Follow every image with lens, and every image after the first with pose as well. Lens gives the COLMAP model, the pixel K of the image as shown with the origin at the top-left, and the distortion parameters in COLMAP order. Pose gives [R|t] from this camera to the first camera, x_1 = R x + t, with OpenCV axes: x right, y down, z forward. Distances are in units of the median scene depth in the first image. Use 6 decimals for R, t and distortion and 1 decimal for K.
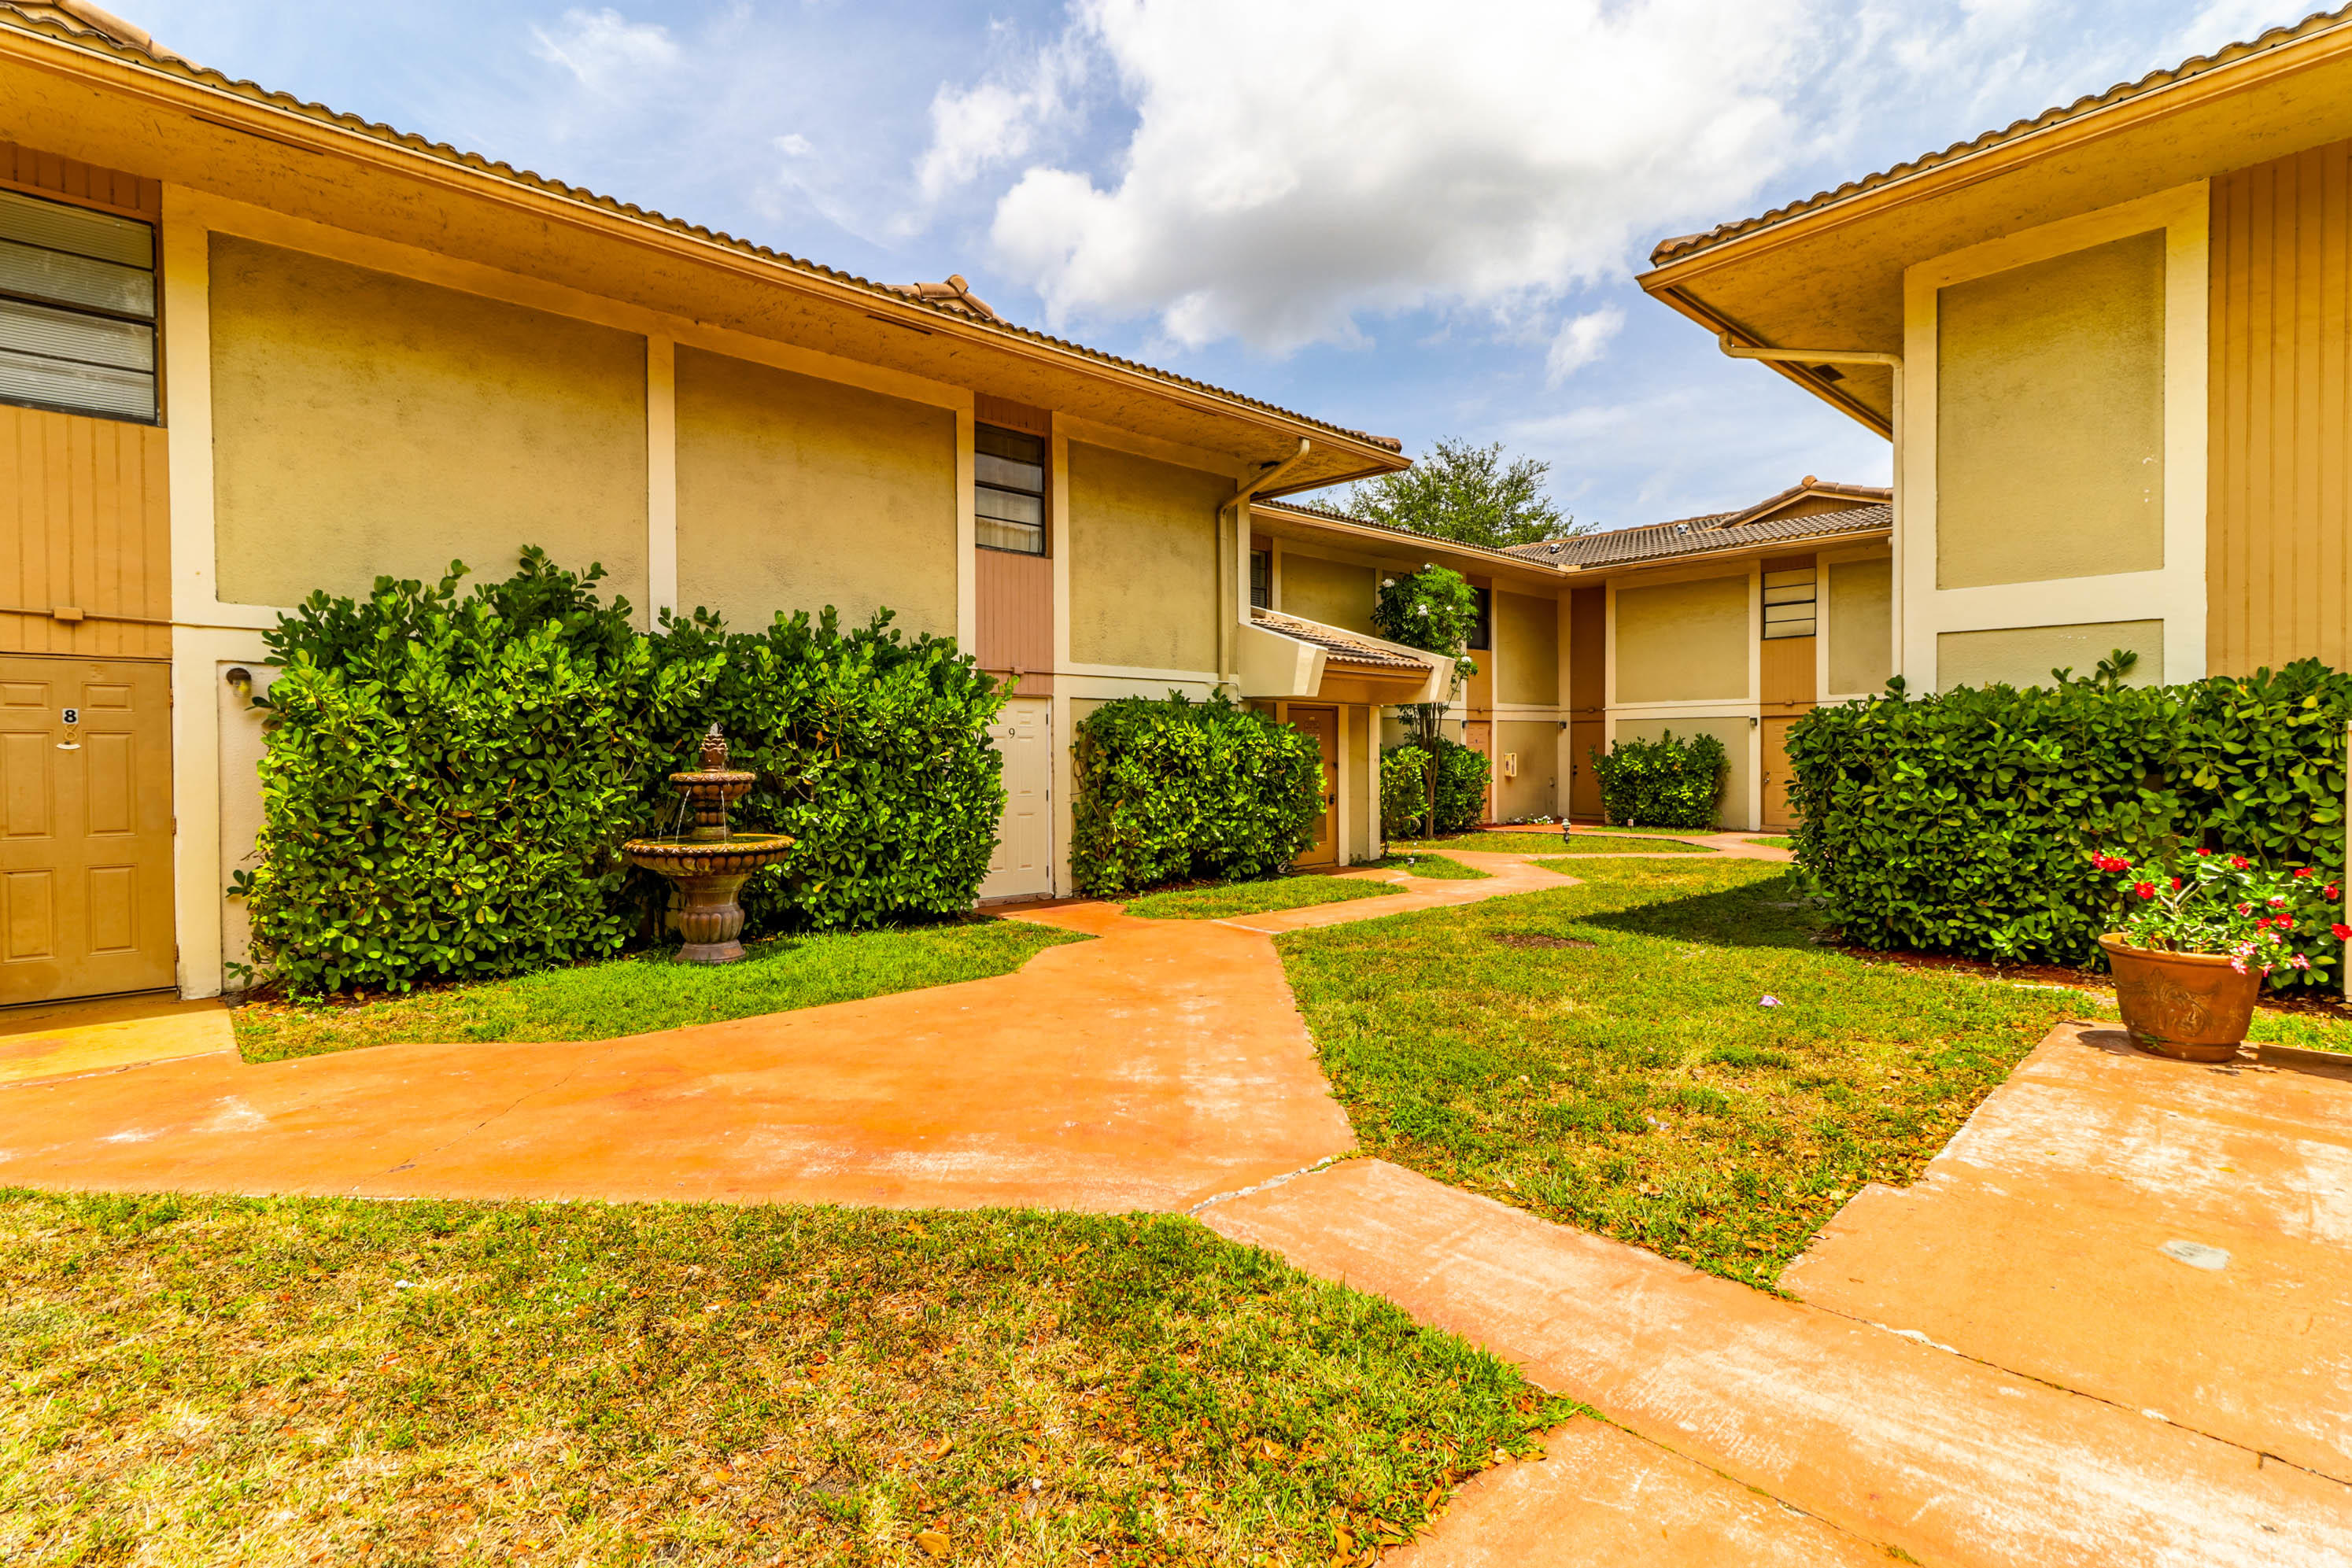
lens RADIAL K [[1095.3, 0, 1171.6], [0, 1095.3, 769.6], [0, 0, 1]] dist [0.002132, 0.000812]
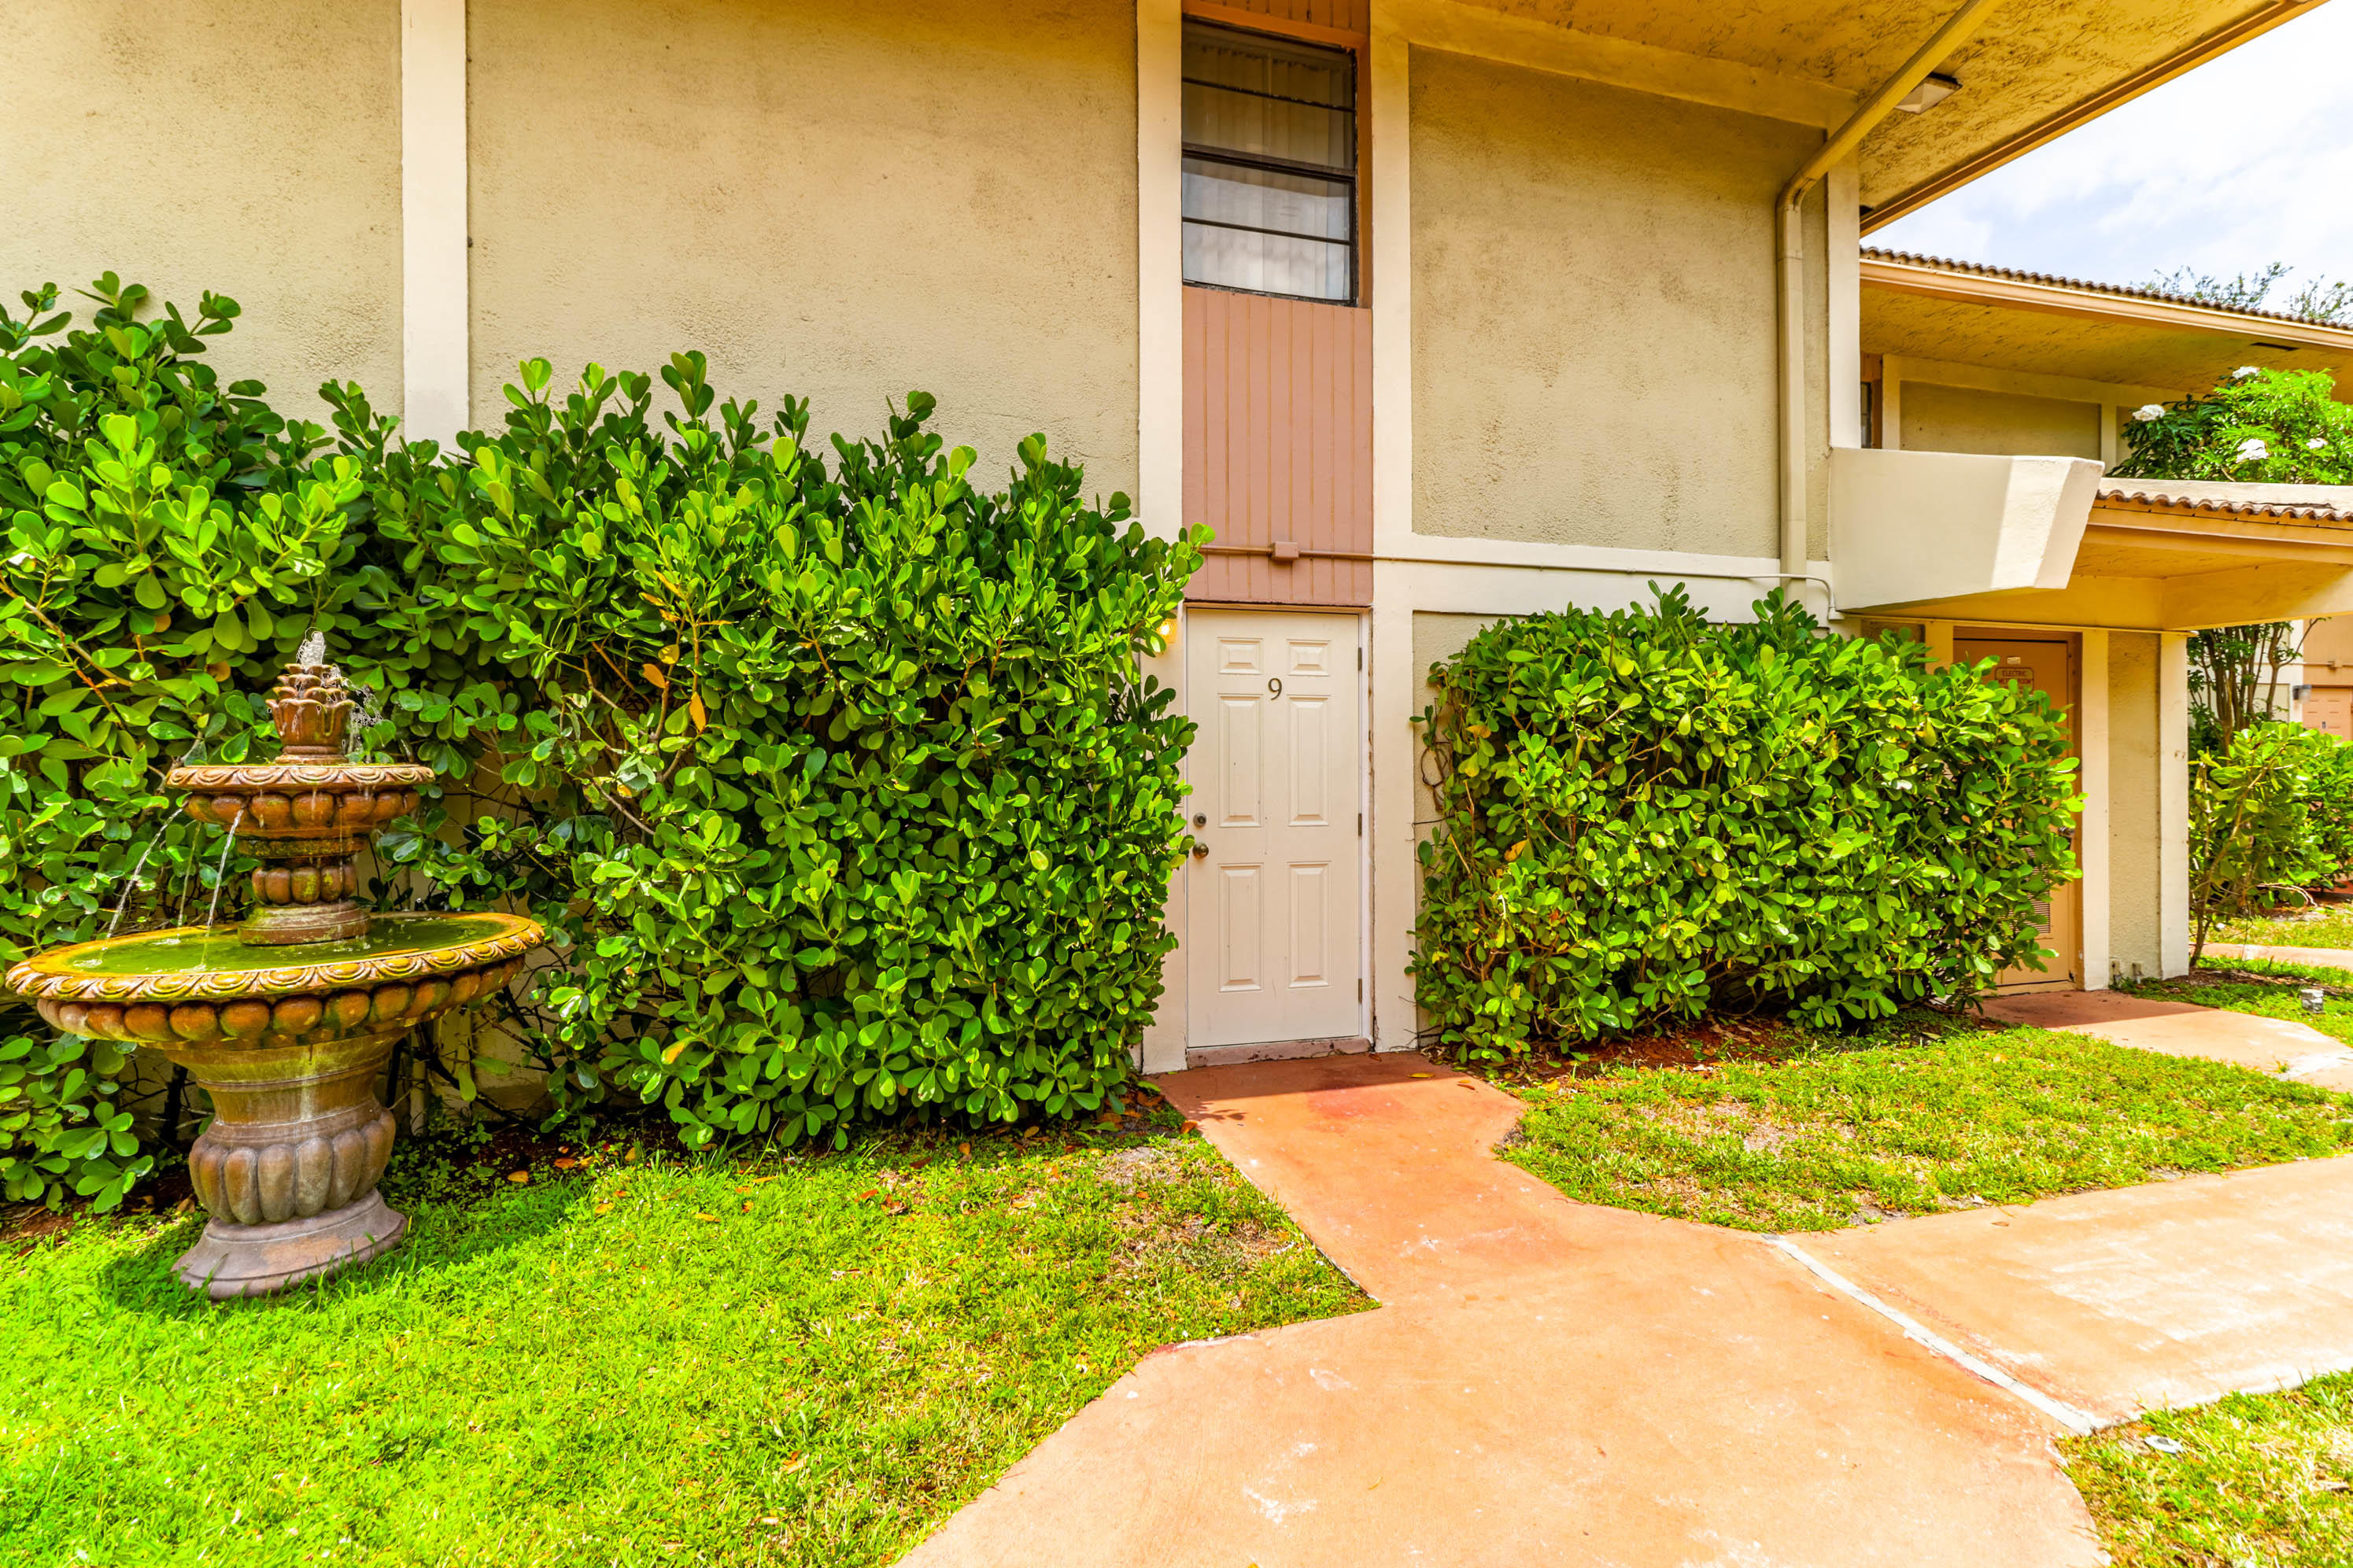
lens RADIAL K [[1078.3, 0, 1176.8], [0, 1078.3, 768.6], [0, 0, 1]] dist [0.000095, 0.000218]
pose [[0.899815, 0.001566, -0.436269, 0.015180], [-0.005533, 0.999954, -0.007824, 0.003885], [0.436237, 0.009454, 0.899782, 0.573462]]
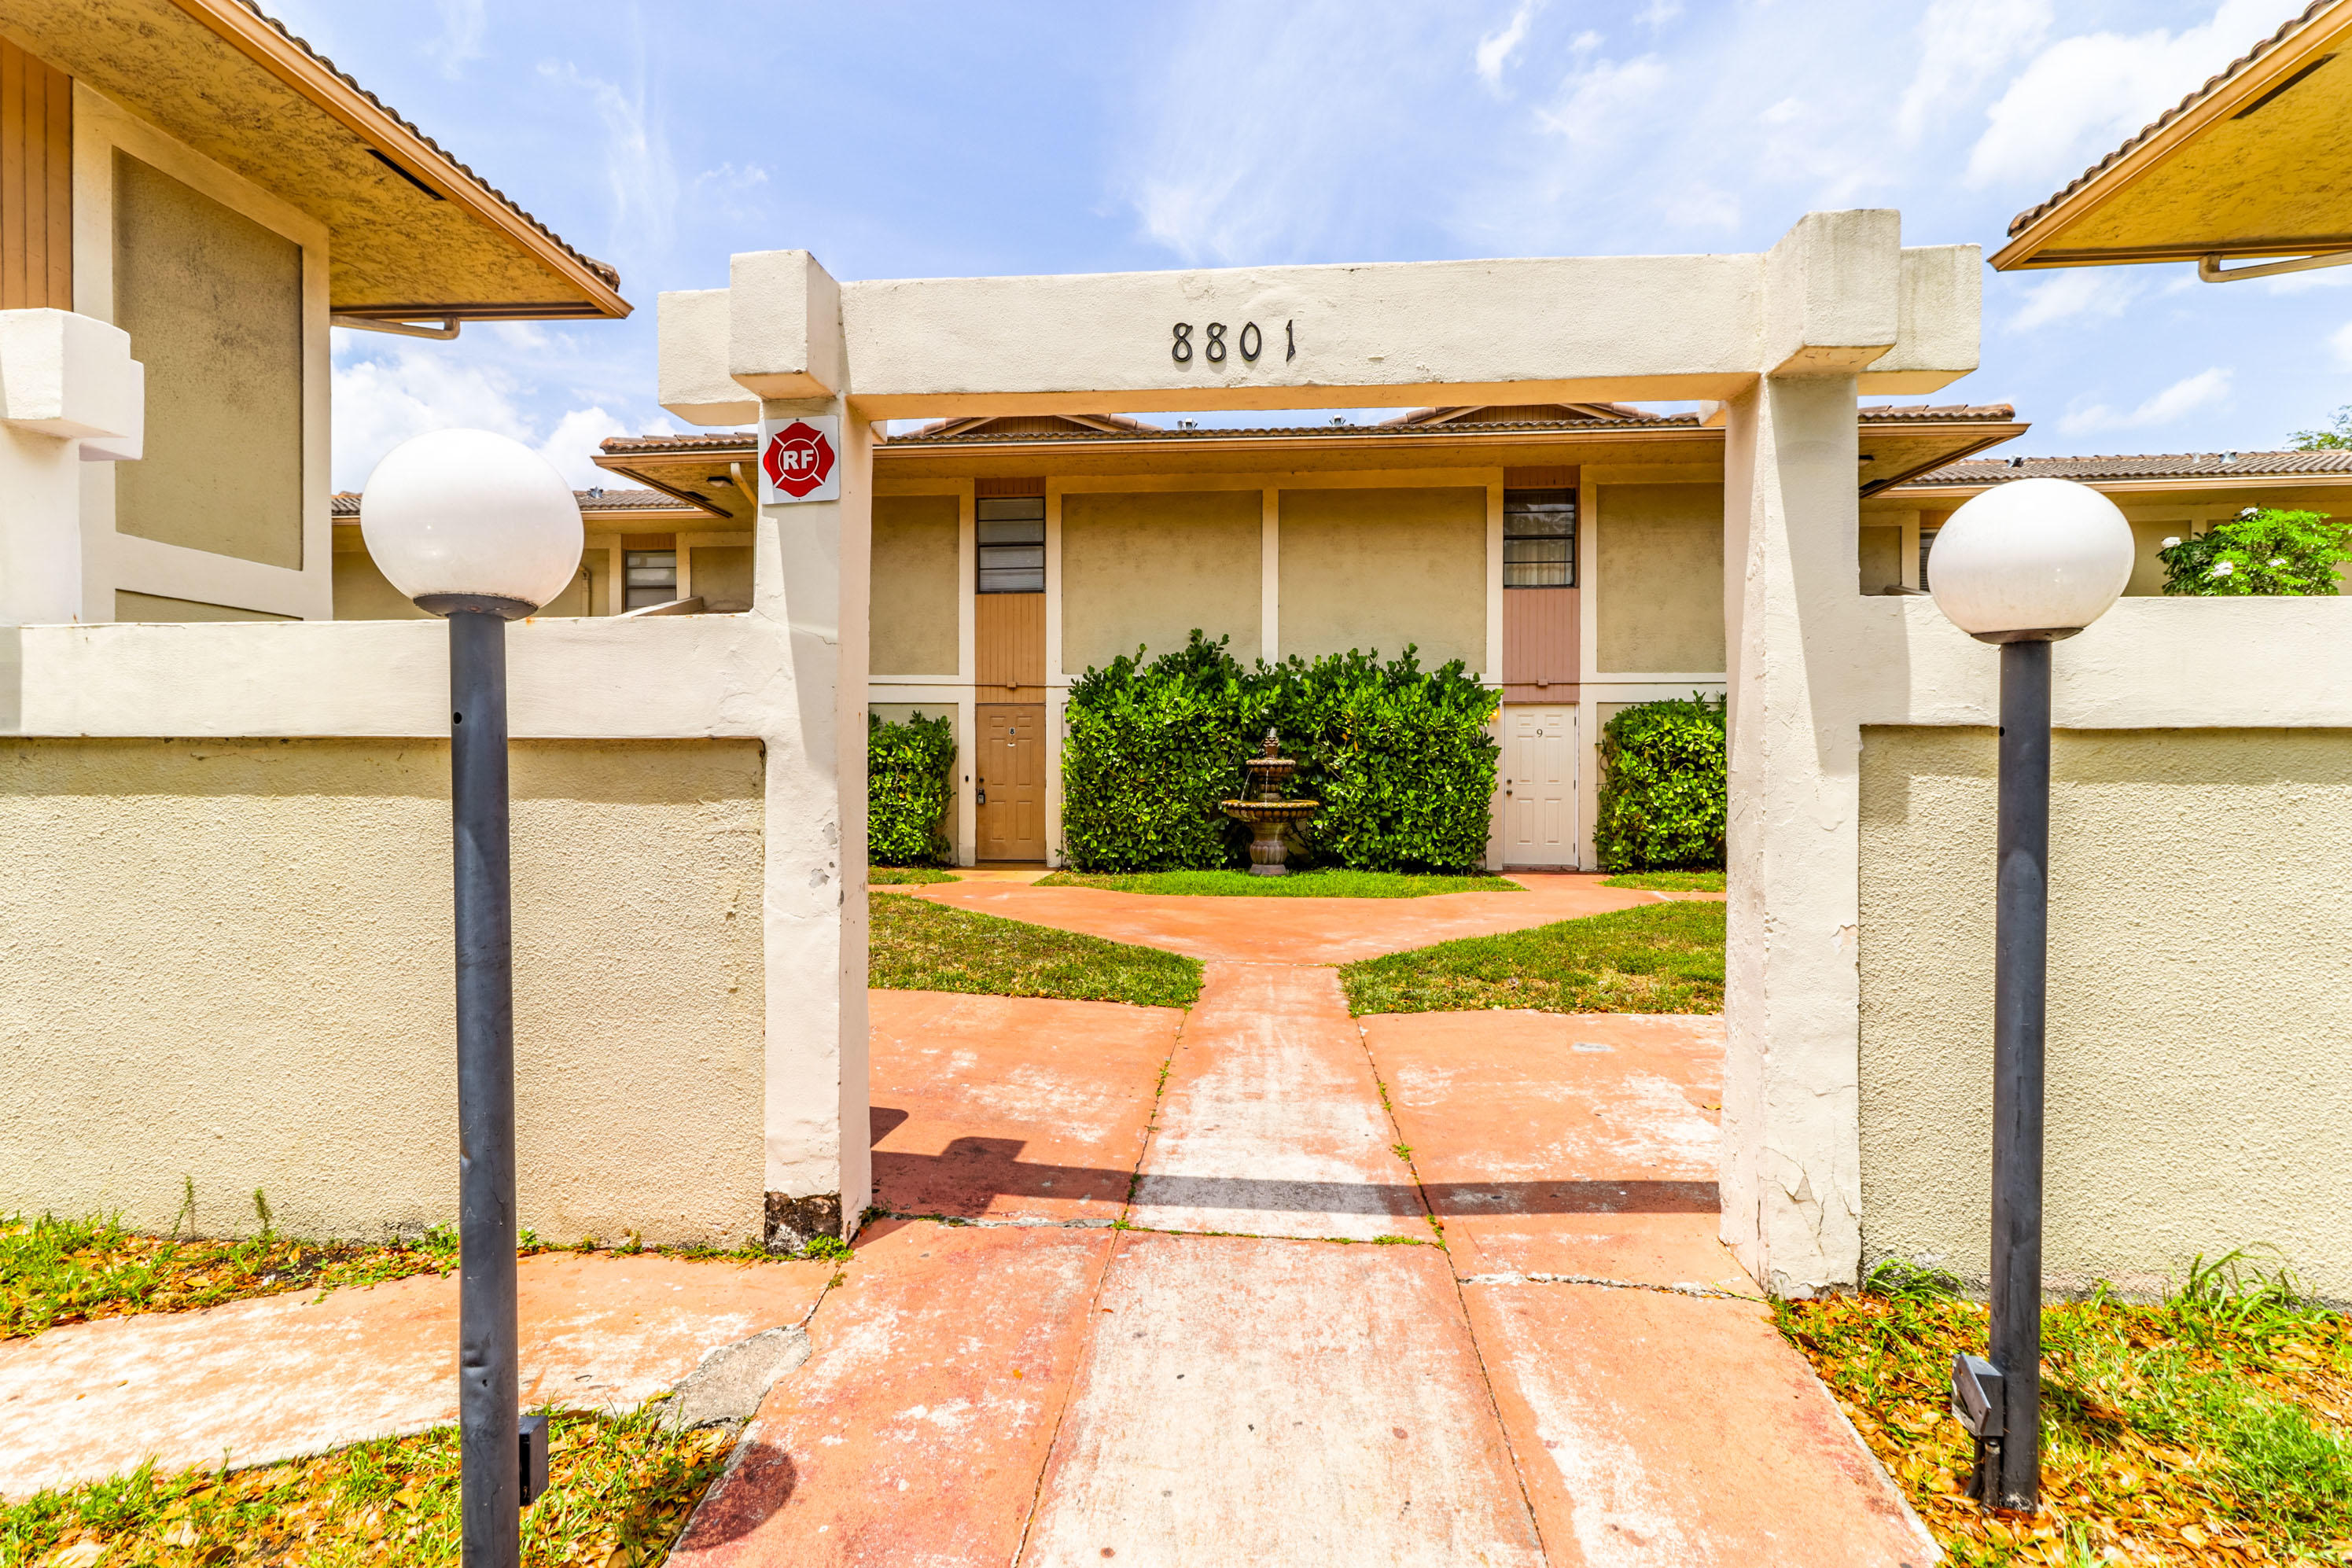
lens RADIAL K [[1095.4, 0, 1171.6], [0, 1095.4, 769.6], [0, 0, 1]] dist [0.002132, 0.000812]
pose [[0.676608, 0.008619, -0.736293, 0.484933], [-0.014609, 0.999892, -0.001720, 0.015945], [0.736199, 0.011920, 0.676661, -0.143685]]
